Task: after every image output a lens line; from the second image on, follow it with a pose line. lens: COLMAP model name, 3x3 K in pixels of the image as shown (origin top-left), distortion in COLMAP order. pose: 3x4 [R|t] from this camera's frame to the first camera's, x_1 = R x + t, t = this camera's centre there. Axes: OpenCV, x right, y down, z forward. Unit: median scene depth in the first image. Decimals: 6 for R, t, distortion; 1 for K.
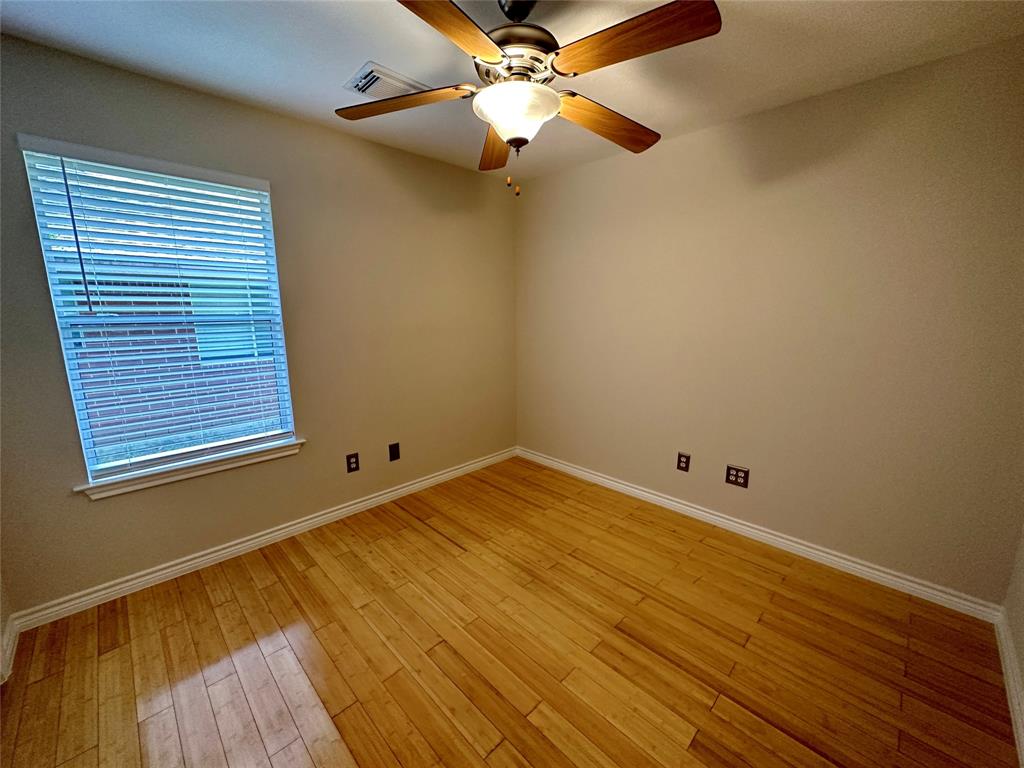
lens RADIAL K [[408.4, 0, 512.4], [0, 408.4, 384.3], [0, 0, 1]] dist [-0.003821, 0.001056]
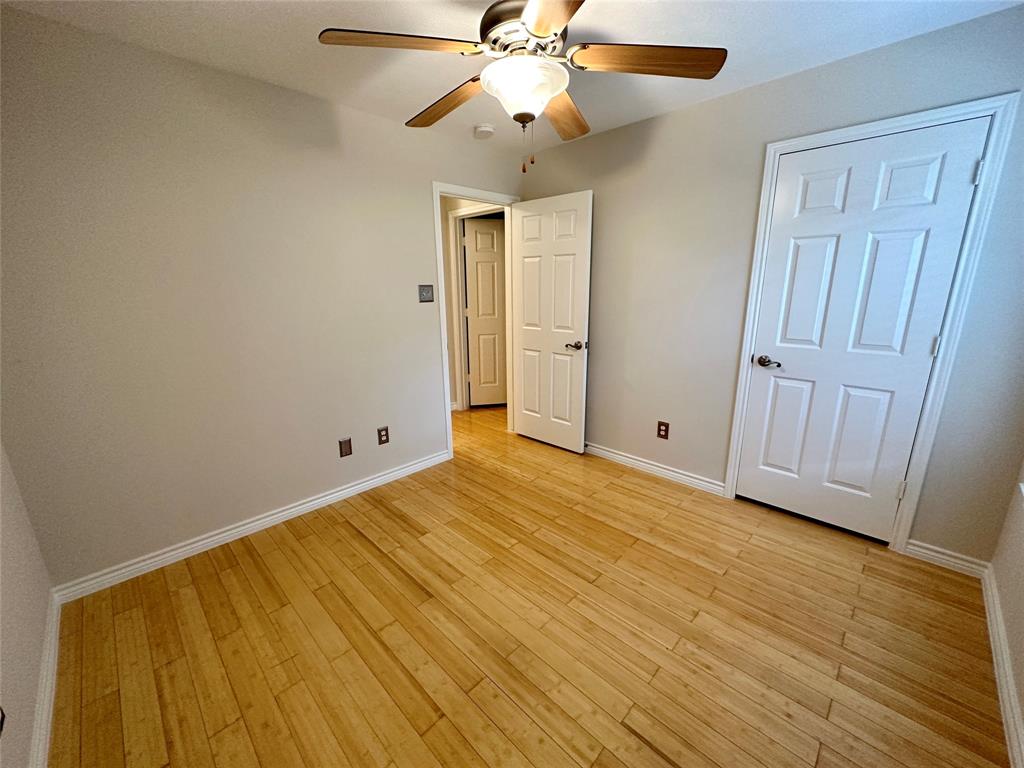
lens RADIAL K [[408.4, 0, 512.1], [0, 408.4, 384.1], [0, 0, 1]] dist [-0.003821, 0.001056]
pose [[-0.999857, 0.016255, -0.004626, 0.041110], [0.012803, 0.907191, 0.420524, -0.299506], [0.011032, 0.420404, -0.907270, 1.548557]]
